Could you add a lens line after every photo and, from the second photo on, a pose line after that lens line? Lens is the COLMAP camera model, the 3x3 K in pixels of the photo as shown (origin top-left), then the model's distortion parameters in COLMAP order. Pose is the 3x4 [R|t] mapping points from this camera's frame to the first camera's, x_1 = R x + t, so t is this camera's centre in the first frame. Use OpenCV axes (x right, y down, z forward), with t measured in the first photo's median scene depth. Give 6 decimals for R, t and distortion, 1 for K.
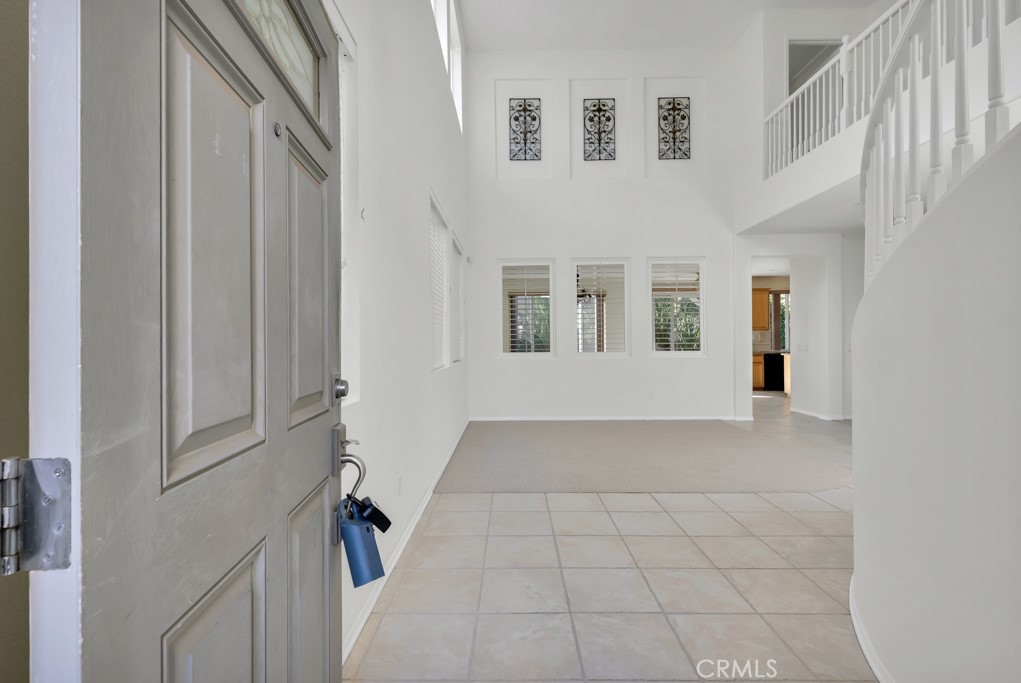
lens RADIAL K [[465.8, 0, 508.6], [0, 465.8, 344.7], [0, 0, 1]] dist [0.013878, -0.001288]
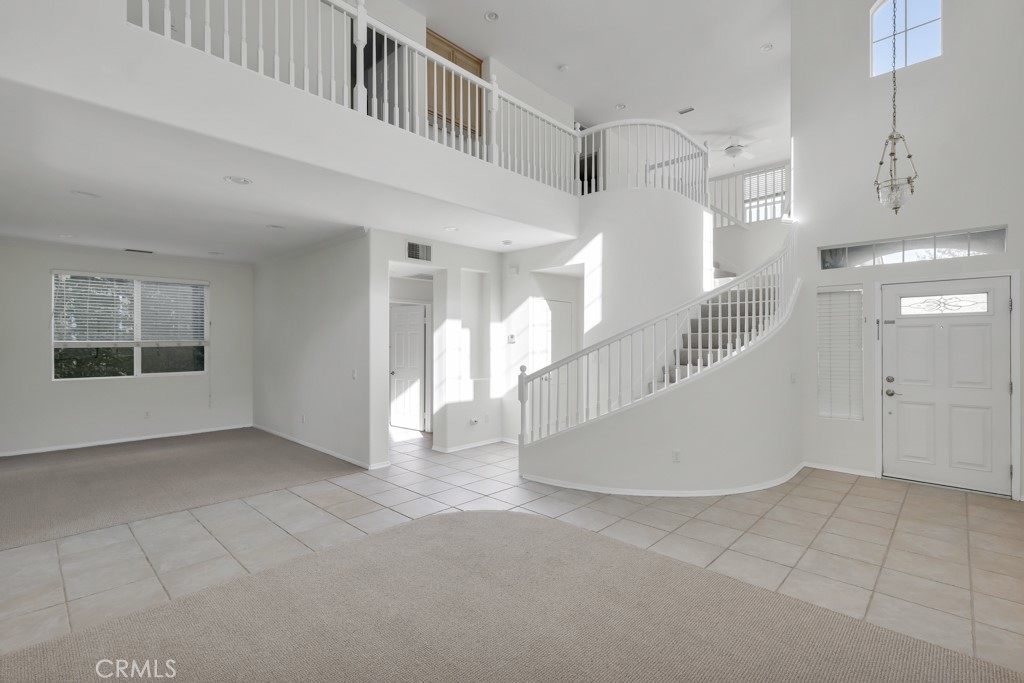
lens RADIAL K [[467.1, 0, 520.0], [0, 467.1, 346.0], [0, 0, 1]] dist [0.013878, -0.001288]
pose [[-0.737893, 0.000277, 0.674918, -0.018470], [0.004006, 0.999984, 0.003970, -0.094258], [-0.674906, 0.005633, -0.737882, 2.341770]]
